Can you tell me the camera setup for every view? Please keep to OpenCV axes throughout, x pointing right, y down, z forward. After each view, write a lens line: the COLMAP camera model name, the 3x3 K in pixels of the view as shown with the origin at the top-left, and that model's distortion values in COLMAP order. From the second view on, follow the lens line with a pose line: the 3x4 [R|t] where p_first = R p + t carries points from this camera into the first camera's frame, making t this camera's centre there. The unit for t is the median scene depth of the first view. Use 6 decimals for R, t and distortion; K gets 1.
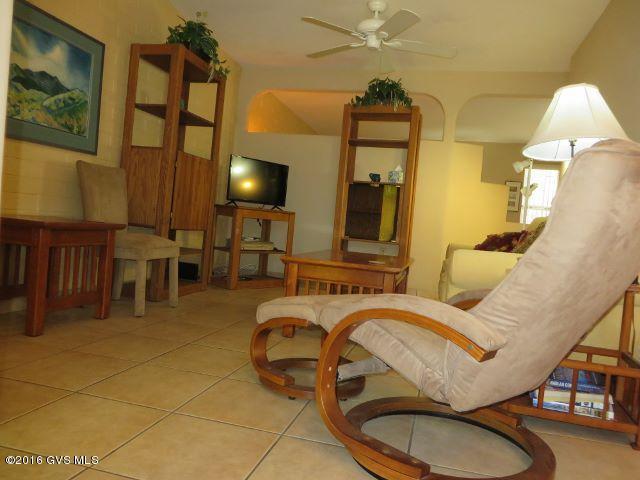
lens RADIAL K [[478.9, 0, 320.3], [0, 478.9, 240.7], [0, 0, 1]] dist [-0.015990, 0.000466]
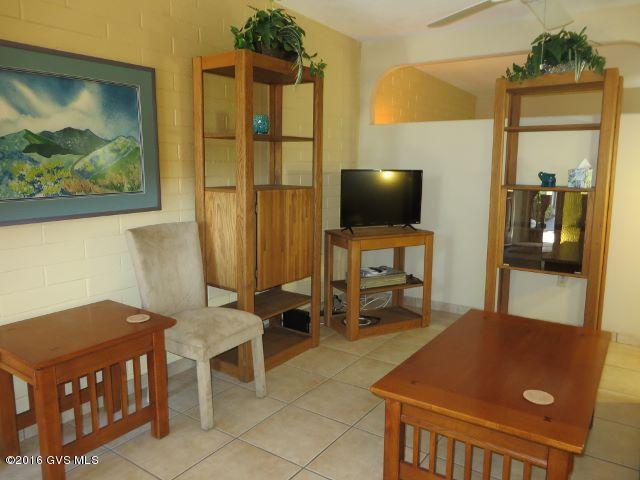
lens RADIAL K [[478.9, 0, 322.1], [0, 478.9, 239.2], [0, 0, 1]] dist [-0.015990, 0.000466]
pose [[0.935573, -0.030696, -0.351796, 0.065753], [0.065655, 0.993965, 0.087878, -0.168600], [0.346975, -0.105313, 0.931943, 0.306753]]
